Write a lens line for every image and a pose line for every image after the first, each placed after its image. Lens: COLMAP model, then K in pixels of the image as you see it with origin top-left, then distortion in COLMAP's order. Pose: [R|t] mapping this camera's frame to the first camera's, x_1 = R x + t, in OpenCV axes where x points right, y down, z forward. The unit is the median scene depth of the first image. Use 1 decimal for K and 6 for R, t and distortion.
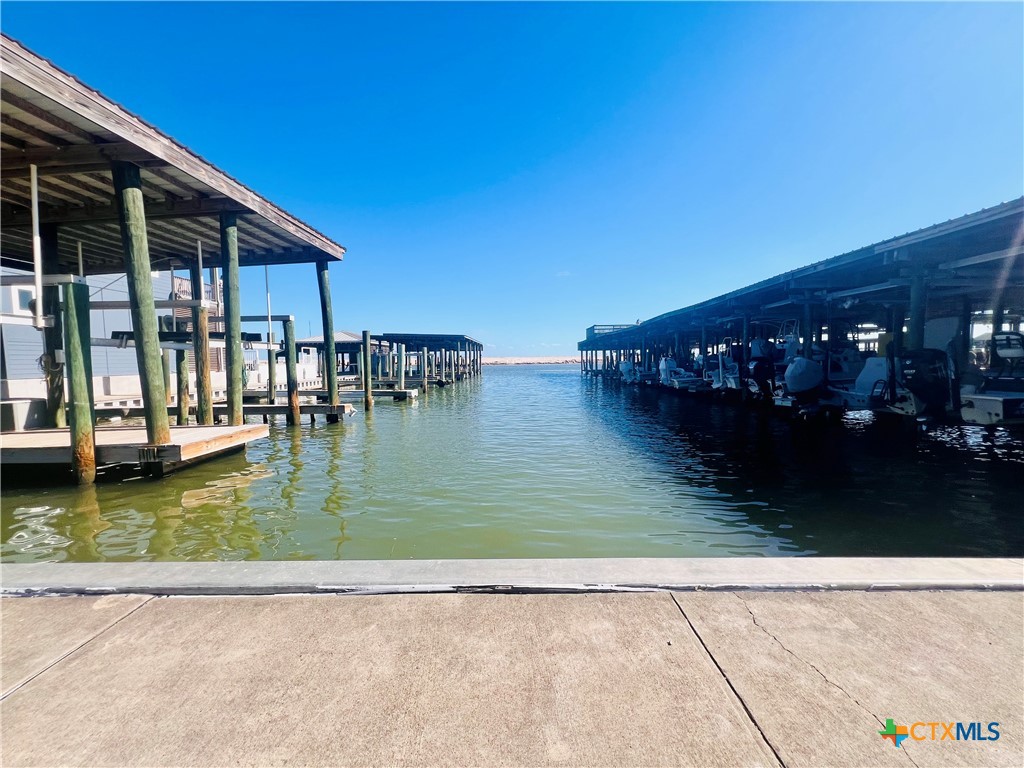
lens RADIAL K [[409.0, 0, 511.6], [0, 409.0, 382.5], [0, 0, 1]] dist [-0.002554, 0.000109]
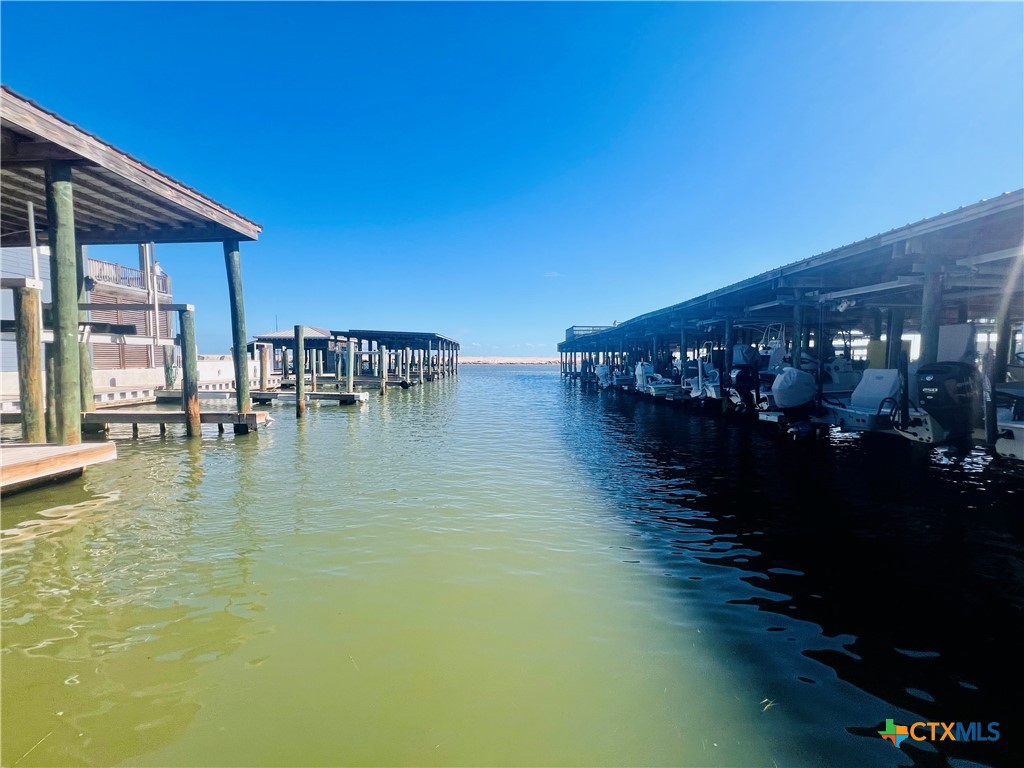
lens RADIAL K [[409.0, 0, 511.7], [0, 409.0, 383.2], [0, 0, 1]] dist [-0.002554, 0.000109]
pose [[0.999186, 0.017019, 0.036573, 0.083127], [-0.017120, 0.999850, 0.002446, -0.017492], [-0.036526, -0.003070, 0.999328, 0.148163]]
